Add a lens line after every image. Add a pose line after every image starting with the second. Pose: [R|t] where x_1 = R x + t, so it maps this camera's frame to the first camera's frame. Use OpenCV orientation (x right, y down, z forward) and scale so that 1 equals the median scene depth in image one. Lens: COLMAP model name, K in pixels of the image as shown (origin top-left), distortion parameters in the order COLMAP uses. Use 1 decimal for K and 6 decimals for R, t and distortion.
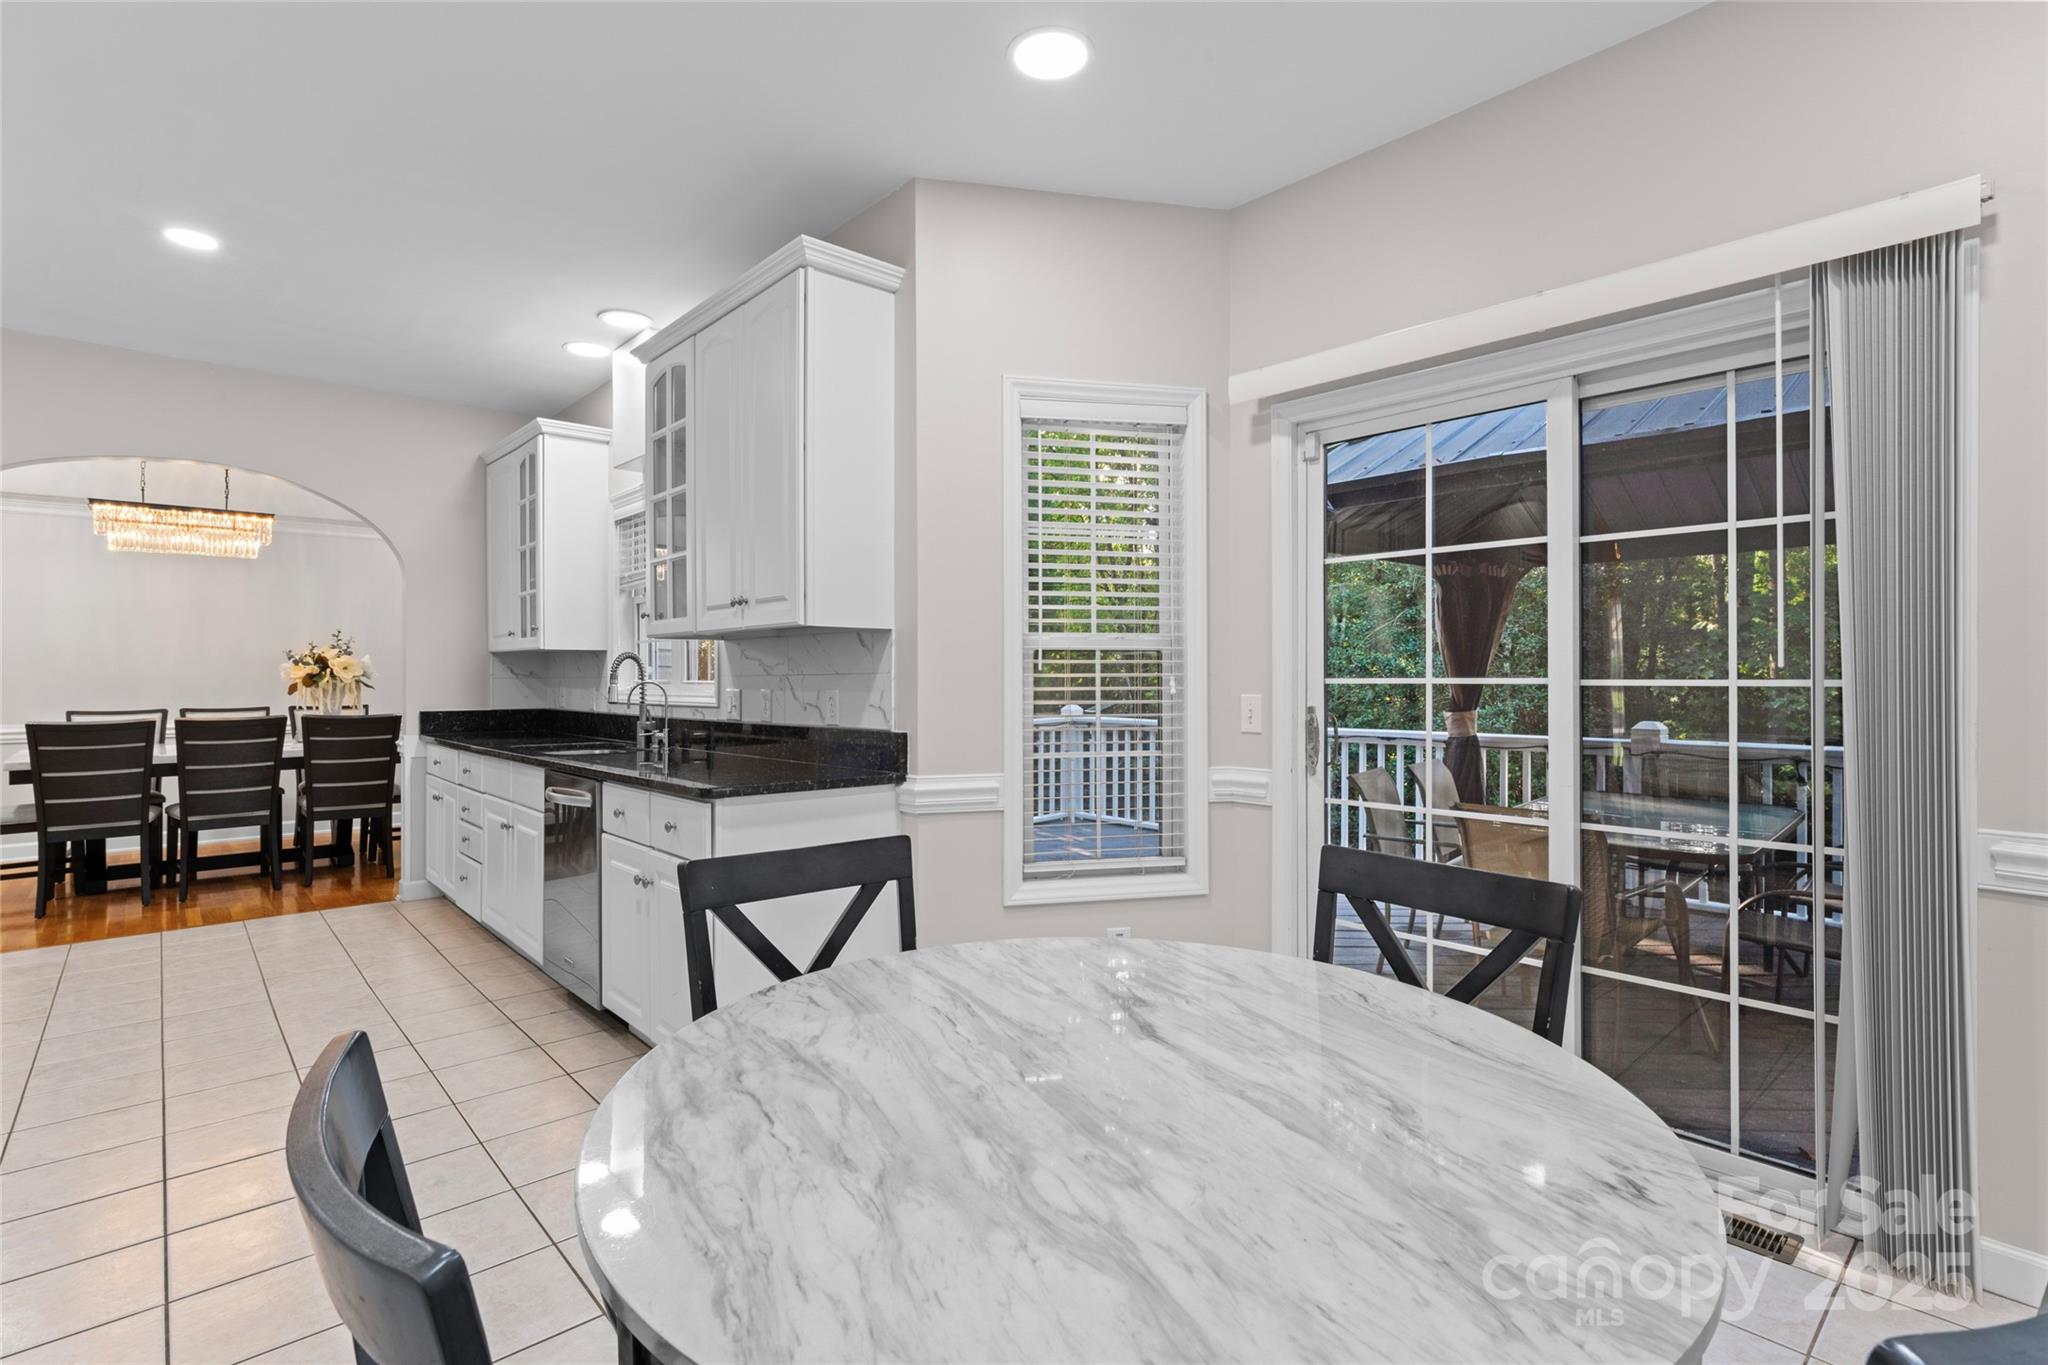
lens RADIAL K [[968.1, 0, 1025.8], [0, 968.1, 672.7], [0, 0, 1]] dist [-0.004878, 0.000197]
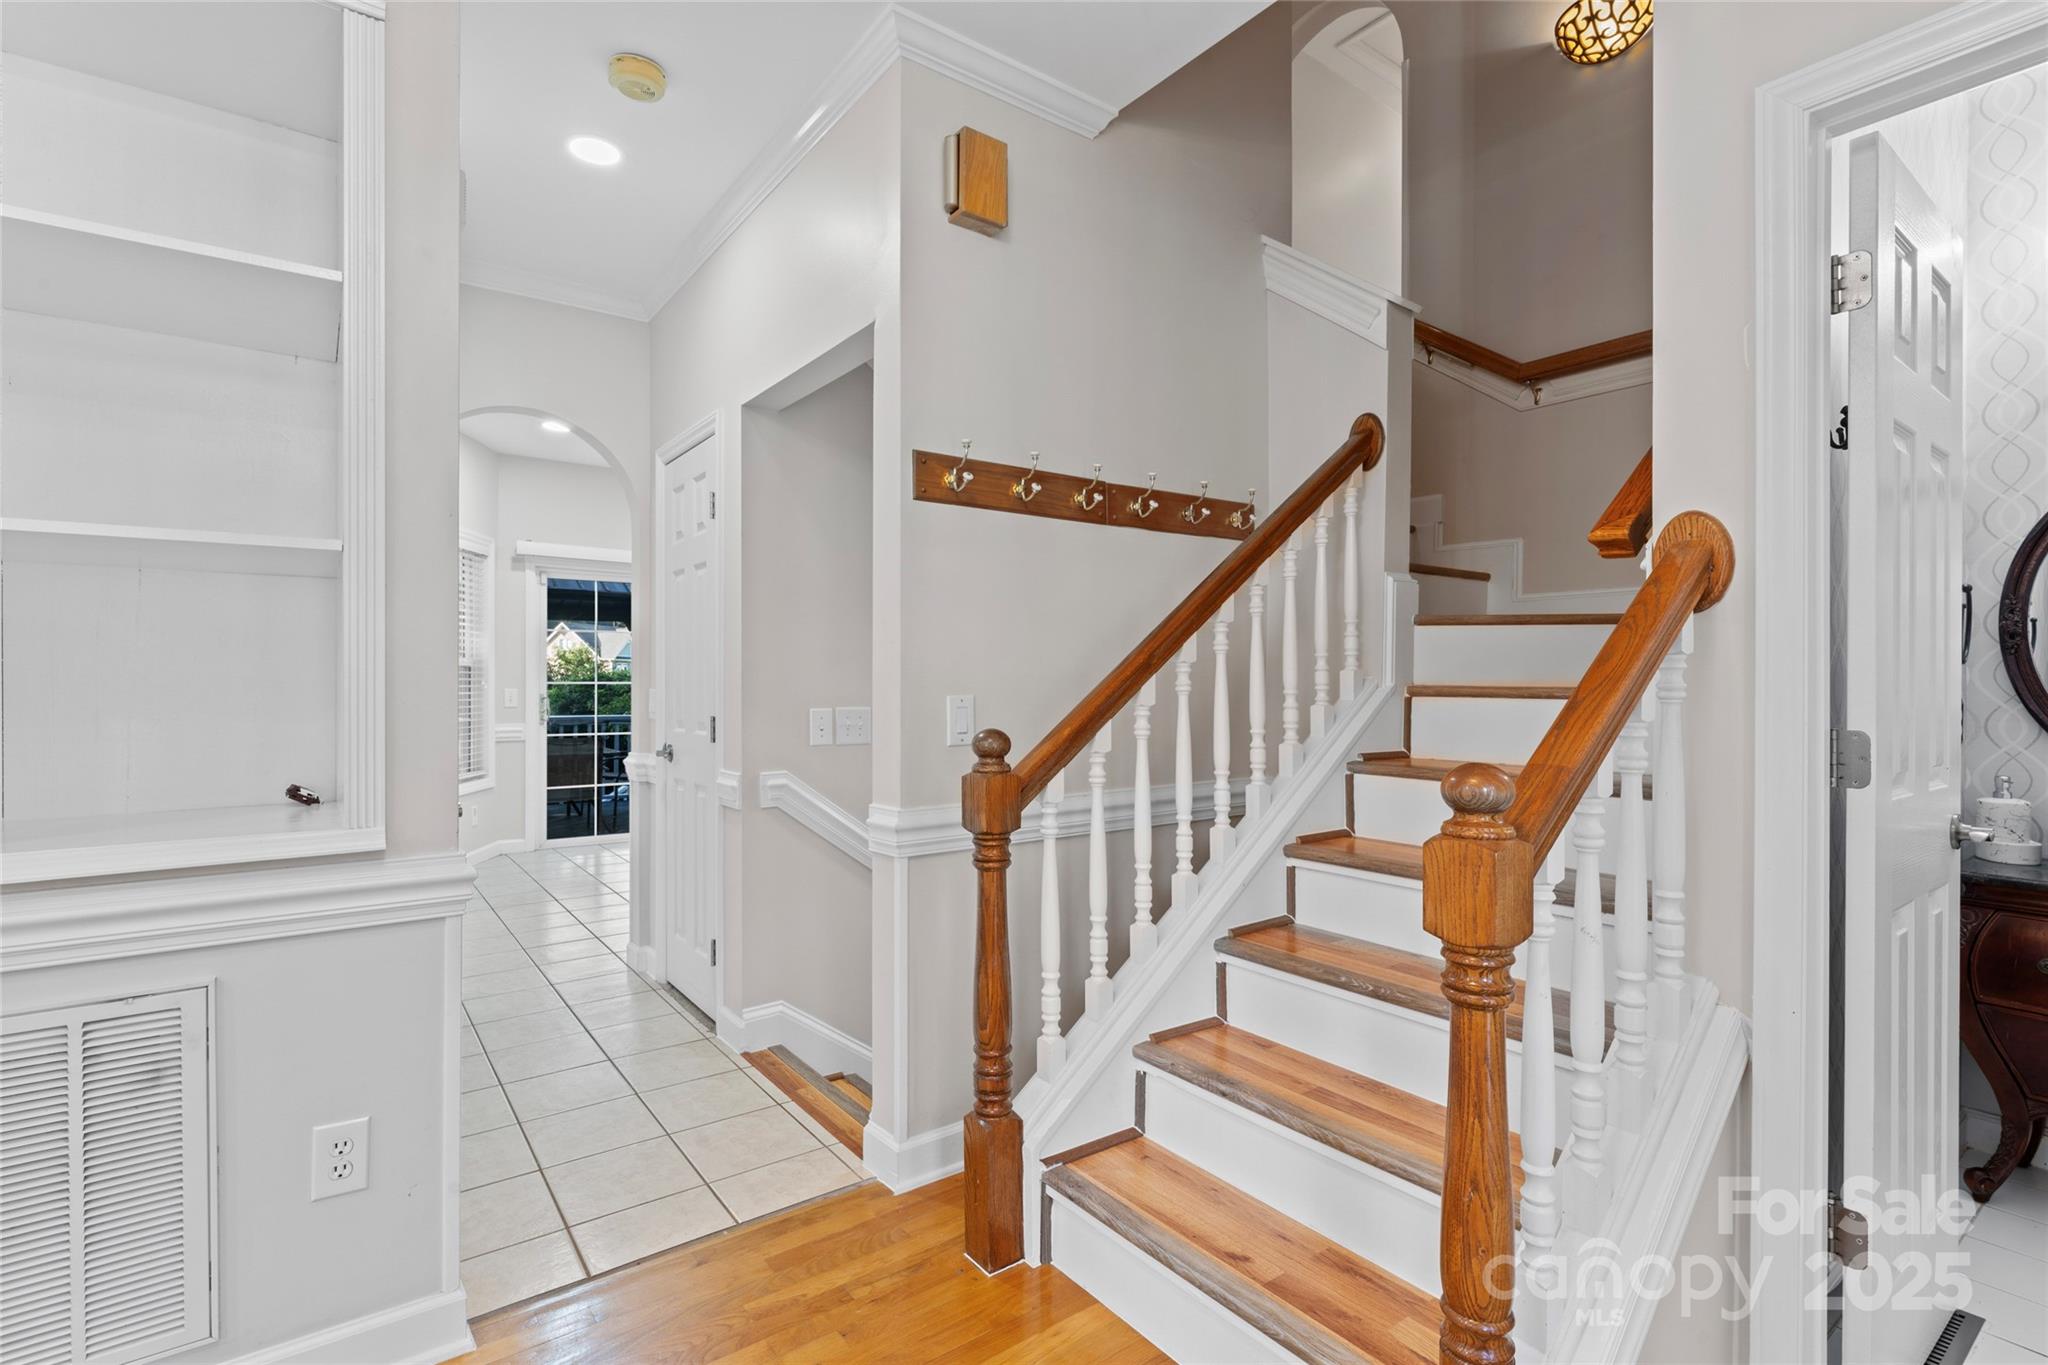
lens RADIAL K [[968.1, 0, 1027.1], [0, 968.1, 678.8], [0, 0, 1]] dist [-0.004878, 0.000197]
pose [[0.094274, 0.000220, 0.995546, -1.710684], [-0.008562, 0.999963, 0.000590, -0.009762], [-0.995509, -0.008580, 0.094272, -0.301994]]
